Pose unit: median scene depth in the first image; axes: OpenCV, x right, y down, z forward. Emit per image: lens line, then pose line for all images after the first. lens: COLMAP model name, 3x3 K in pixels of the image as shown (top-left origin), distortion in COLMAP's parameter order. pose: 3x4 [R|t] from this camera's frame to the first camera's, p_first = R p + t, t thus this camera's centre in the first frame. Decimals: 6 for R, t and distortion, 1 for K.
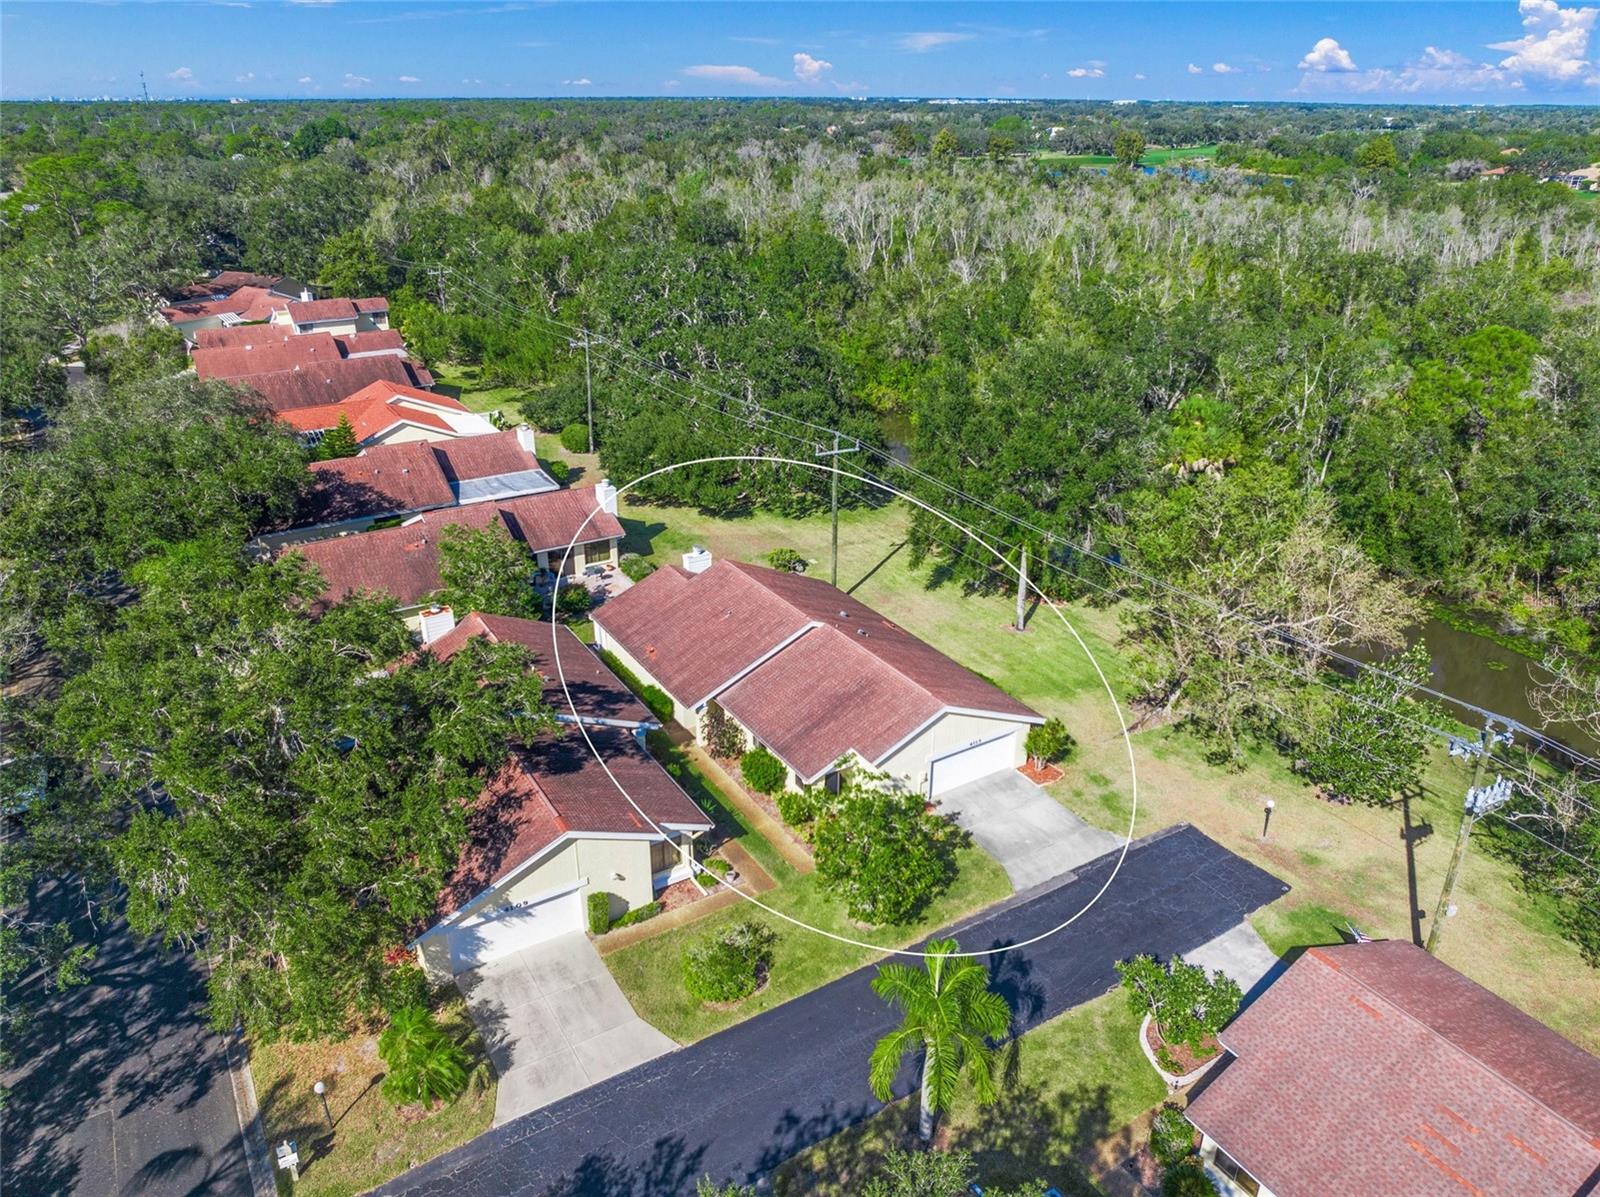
lens RADIAL K [[1110.9, 0, 800.2], [0, 1110.9, 597.5], [0, 0, 1]] dist [-0.036509, -0.001300]
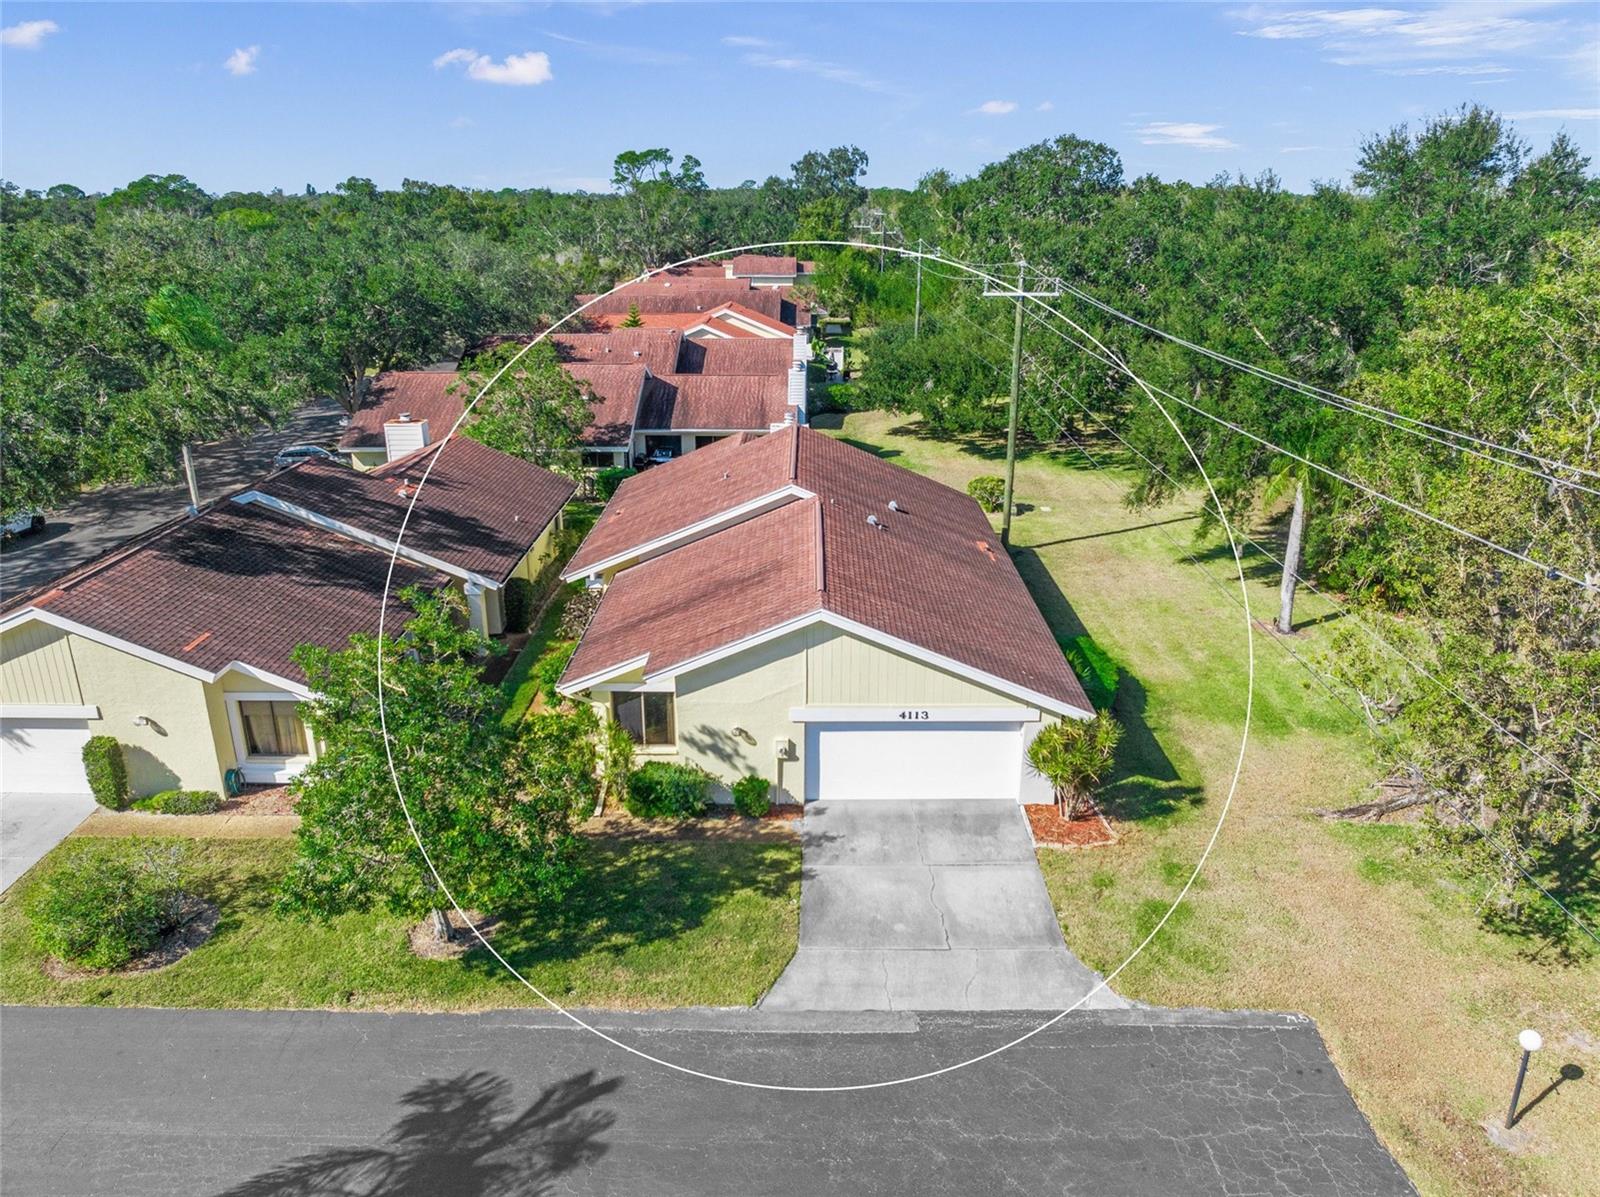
lens RADIAL K [[1110.9, 0, 799.3], [0, 1110.9, 602.1], [0, 0, 1]] dist [-0.036509, -0.001300]
pose [[0.847810, 0.178690, -0.499288, 0.364505], [-0.215111, 0.976462, -0.015800, 0.103050], [0.484712, 0.120798, 0.866292, 0.555411]]
